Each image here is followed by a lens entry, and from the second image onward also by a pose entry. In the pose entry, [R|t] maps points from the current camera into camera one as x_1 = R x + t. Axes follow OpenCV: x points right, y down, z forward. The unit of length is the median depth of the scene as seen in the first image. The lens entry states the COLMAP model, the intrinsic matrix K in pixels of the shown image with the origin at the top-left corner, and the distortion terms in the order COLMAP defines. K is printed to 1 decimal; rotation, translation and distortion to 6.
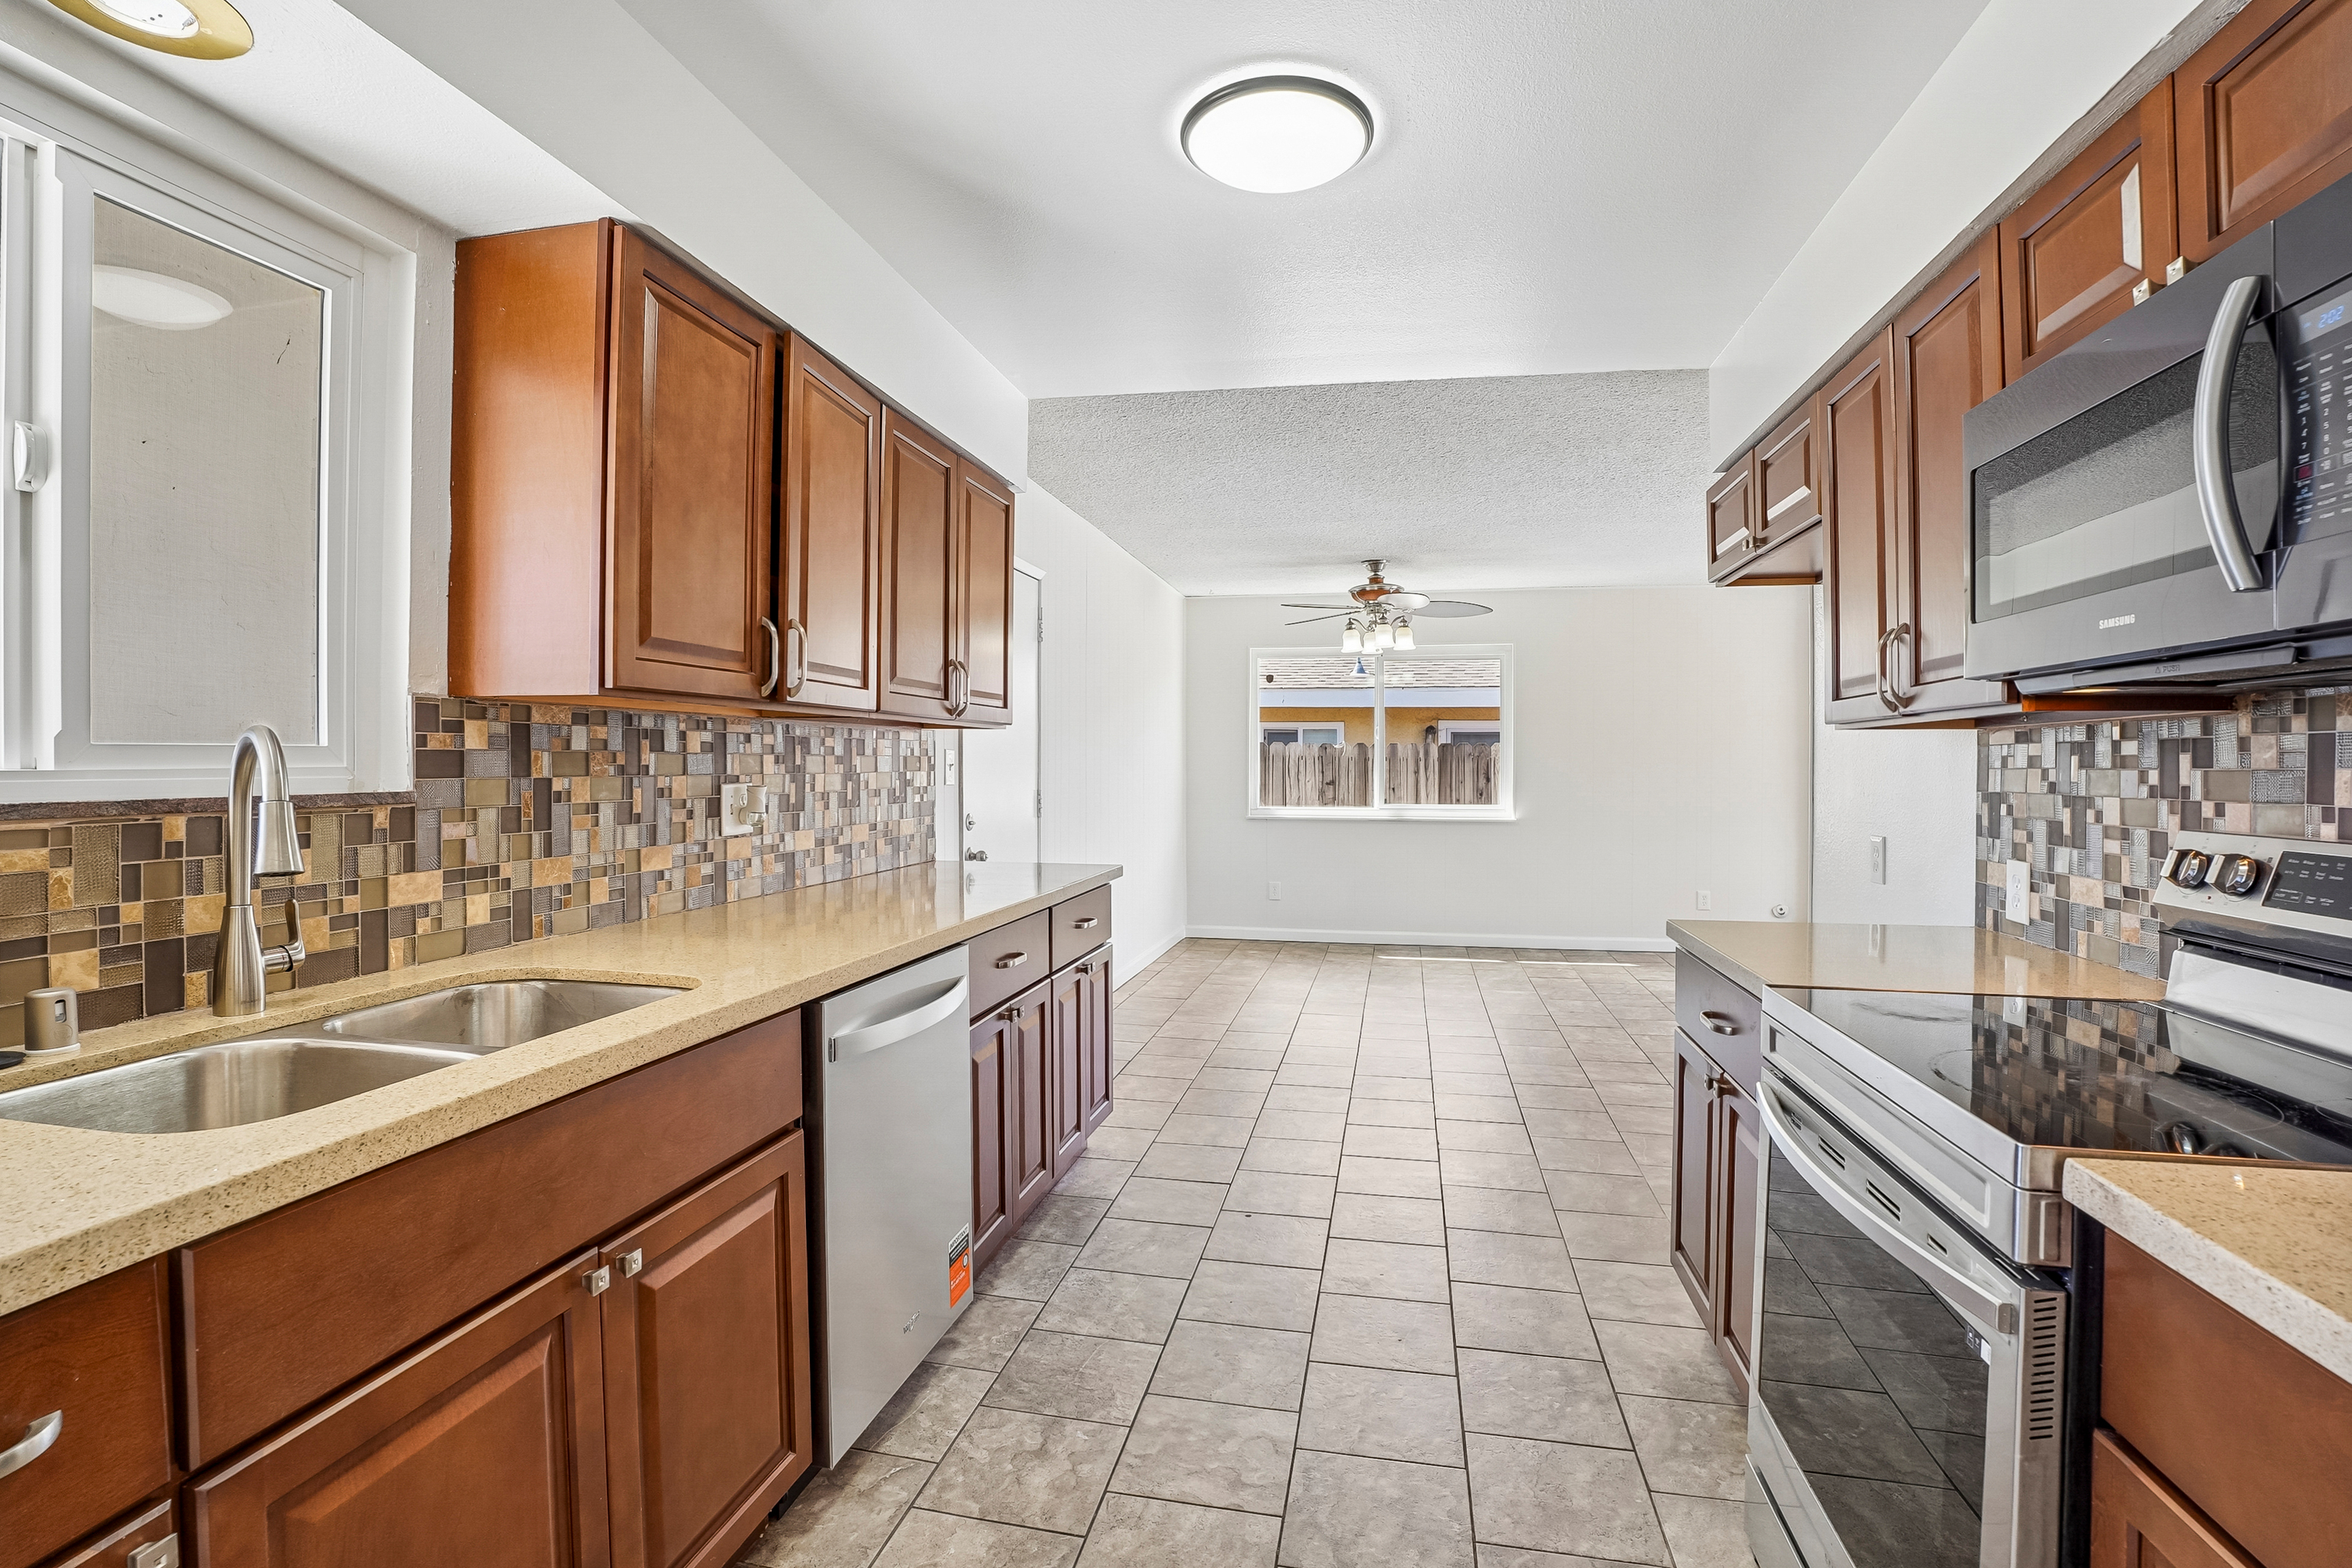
lens RADIAL K [[1090.7, 0, 1165.5], [0, 1090.7, 759.4], [0, 0, 1]] dist [-0.073438, 0.020299]
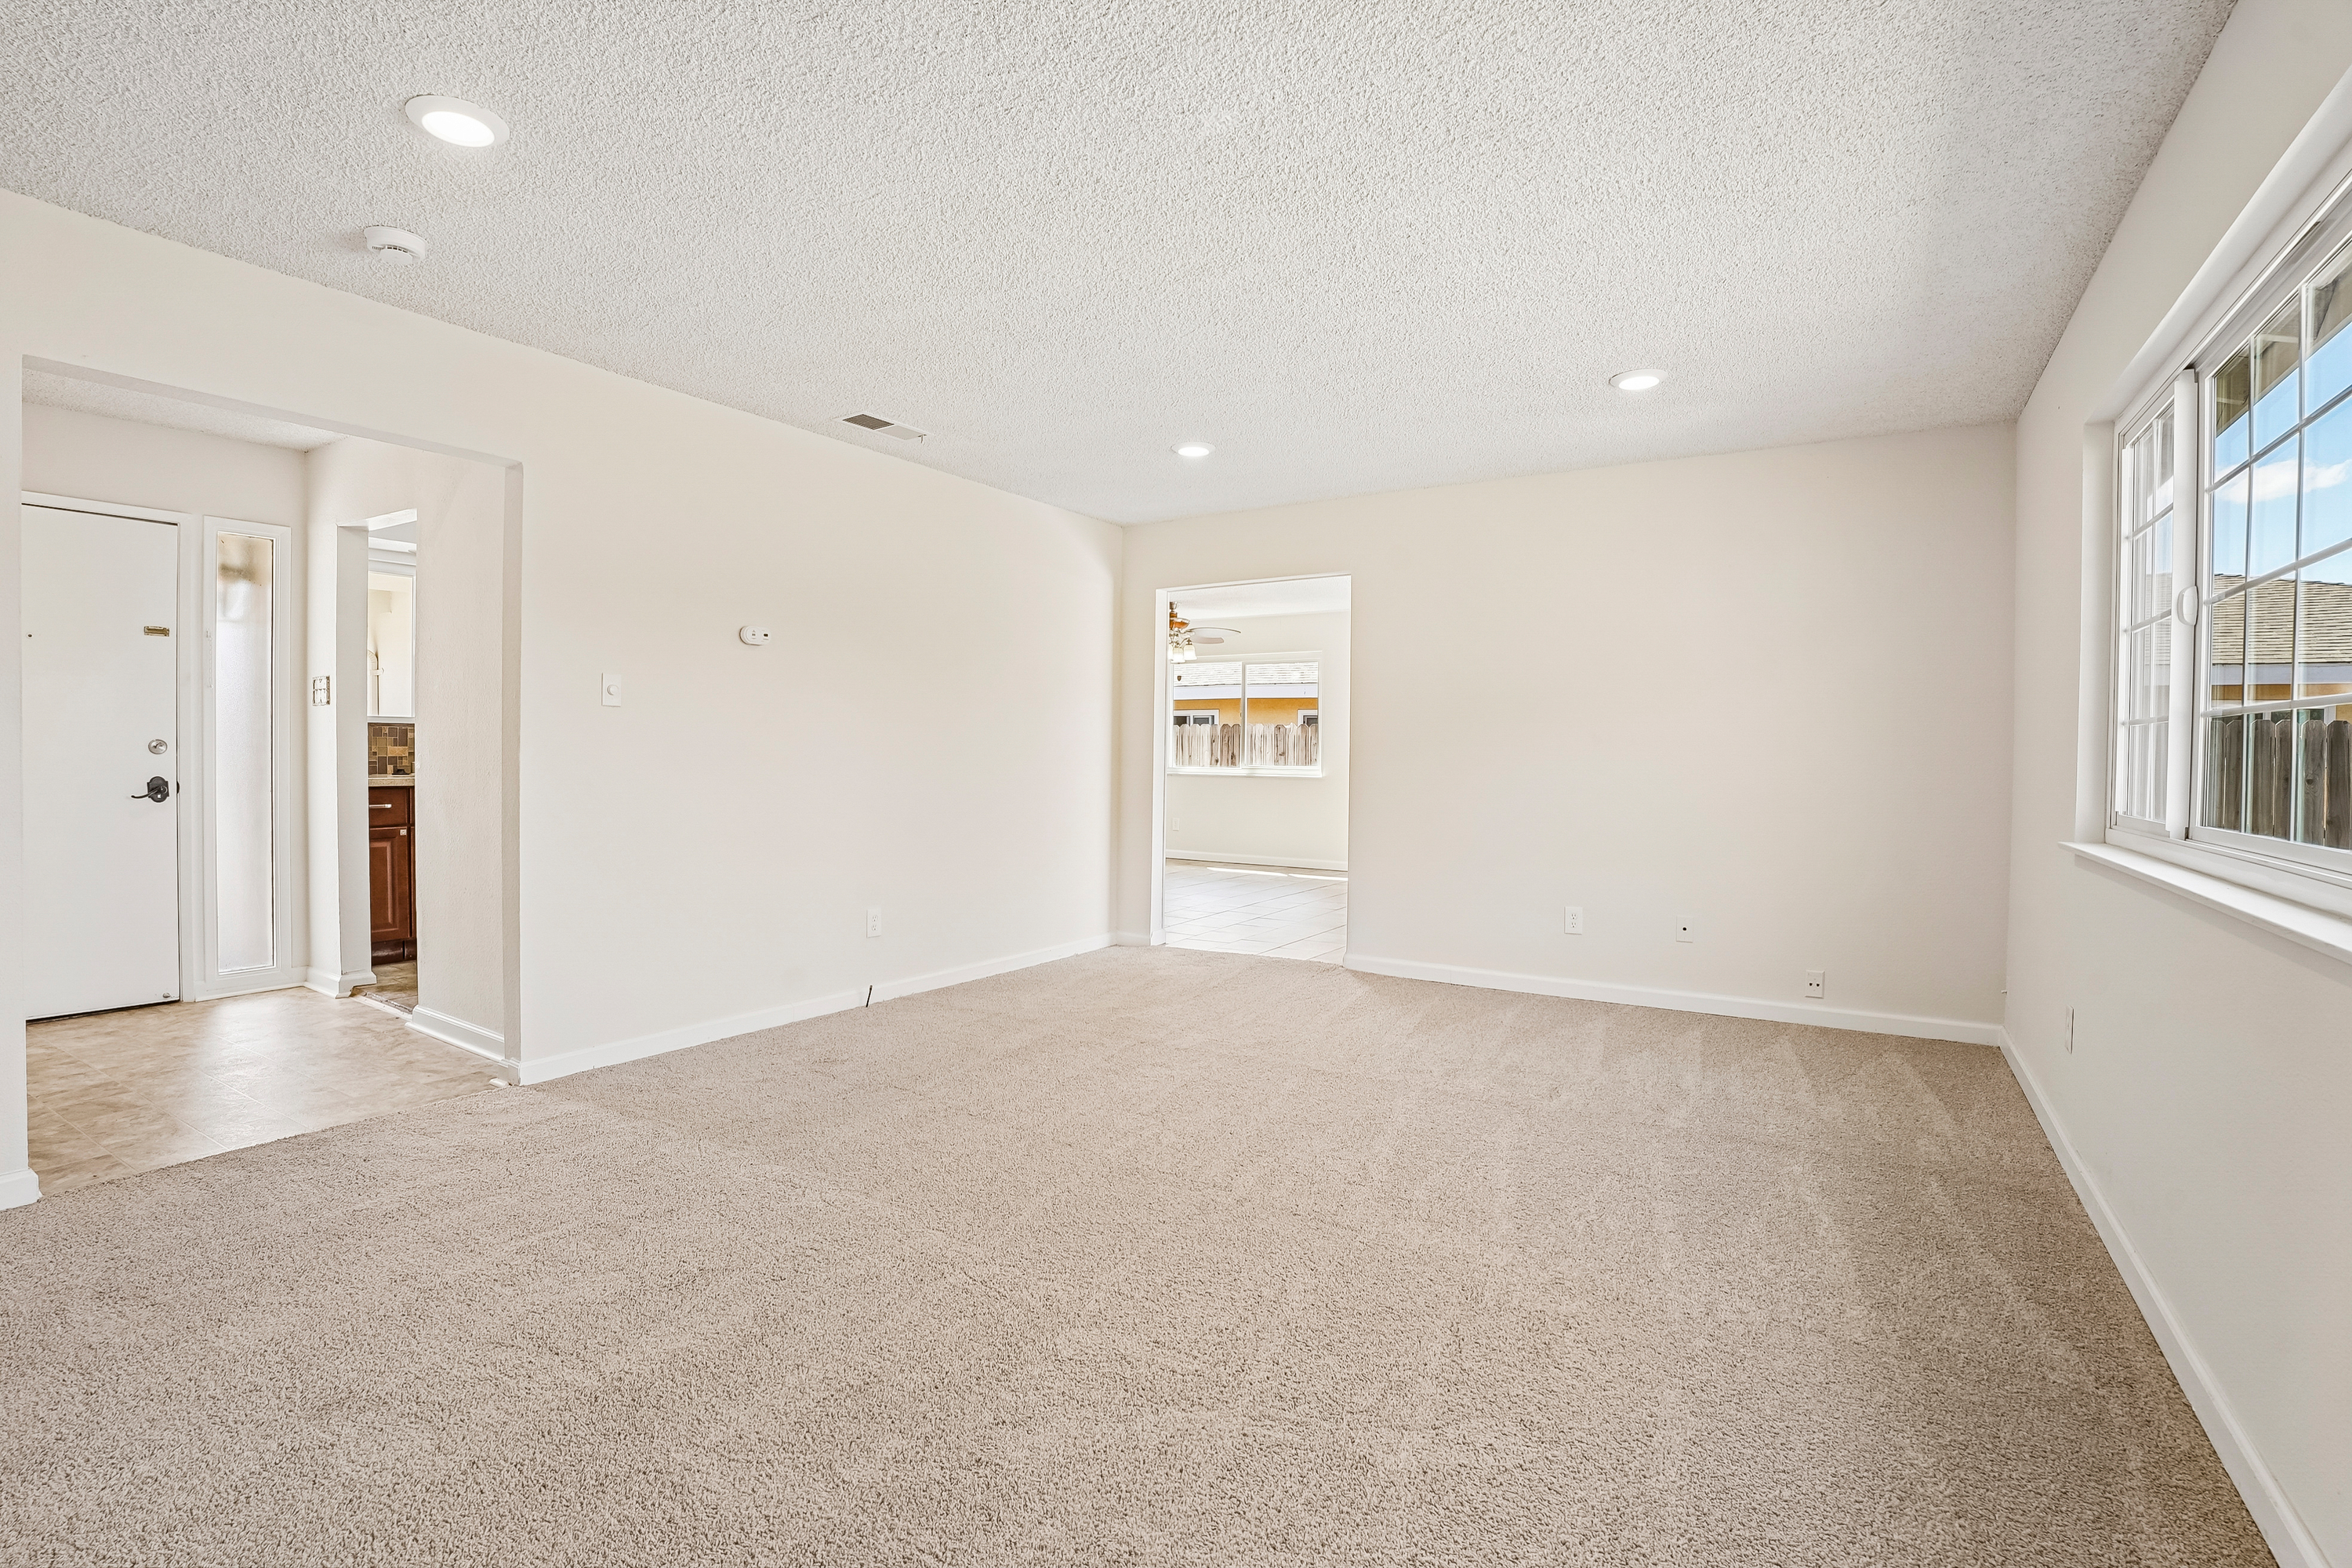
lens RADIAL K [[1090.7, 0, 1165.5], [0, 1090.7, 762.3], [0, 0, 1]] dist [-0.073438, 0.020299]
pose [[0.937526, 0.011974, -0.347710, 2.188703], [-0.008960, 0.999907, 0.010277, 0.079629], [0.347800, -0.006520, 0.937546, -1.333672]]
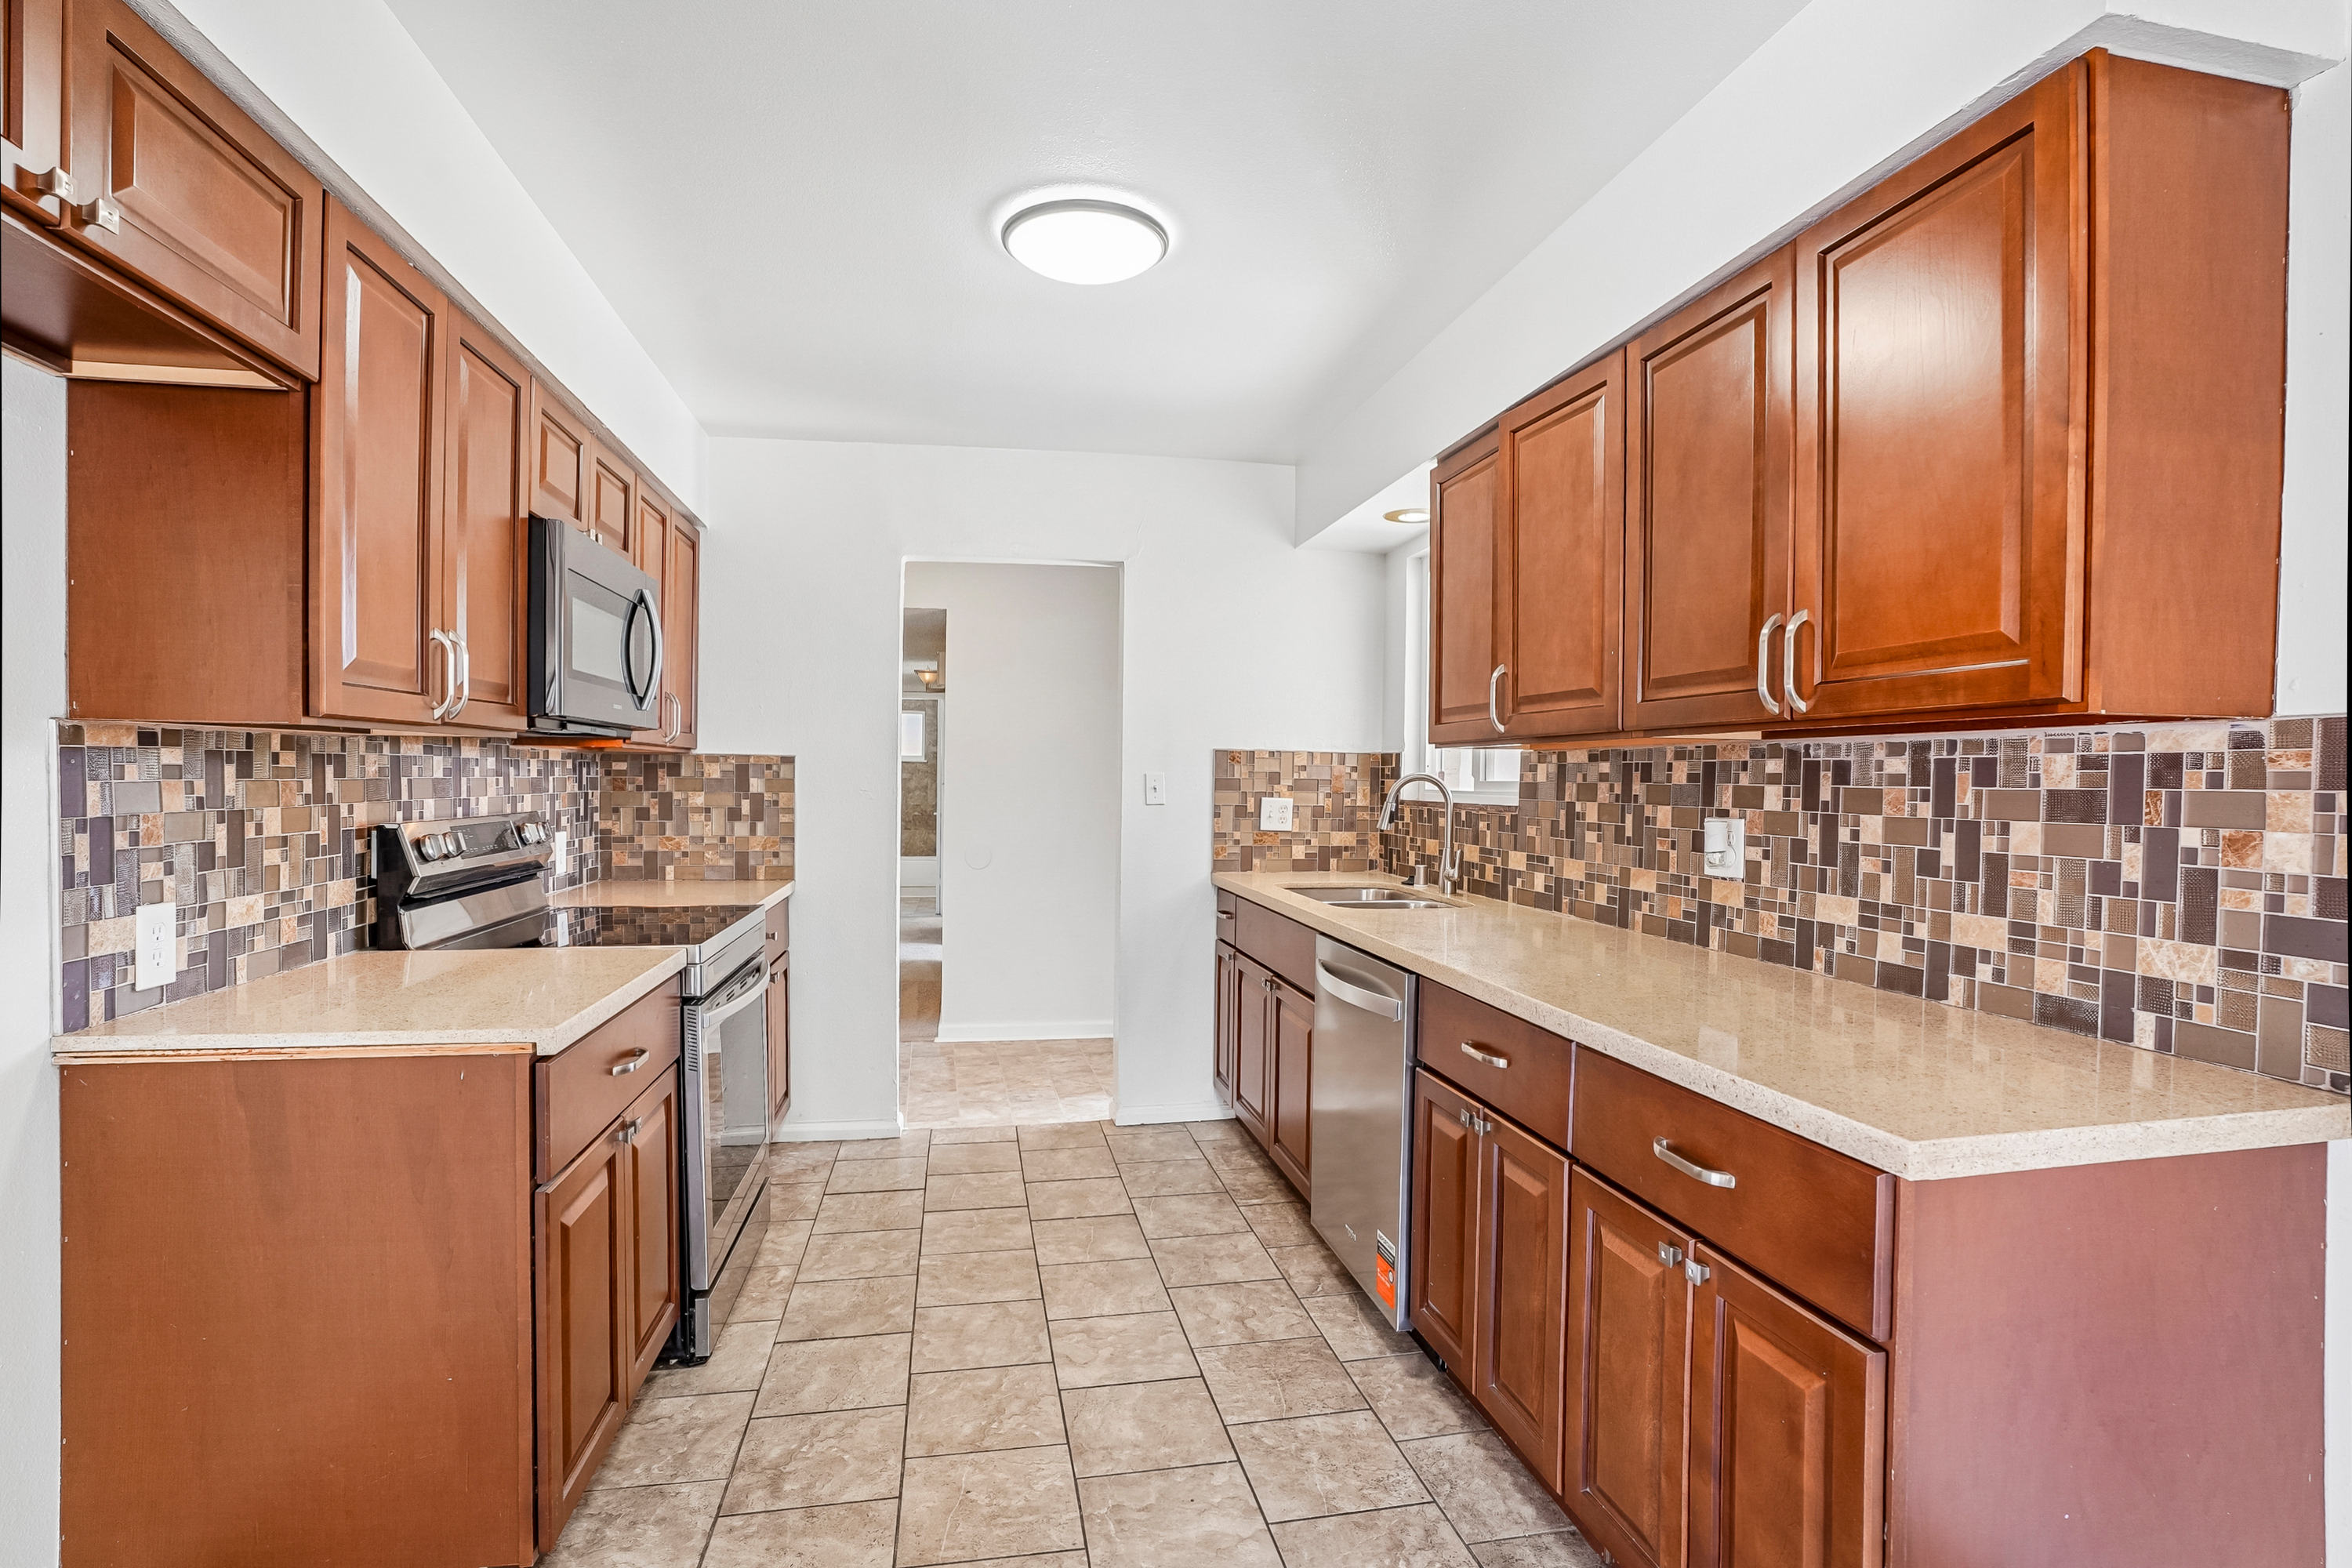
lens RADIAL K [[1090.7, 0, 1177.2], [0, 1090.7, 811.9], [0, 0, 1]] dist [-0.073438, 0.020299]
pose [[-0.916973, -0.002827, -0.398938, 0.430832], [-0.015061, 0.999507, 0.027537, -0.000403], [0.398664, 0.031259, -0.916564, 1.936969]]
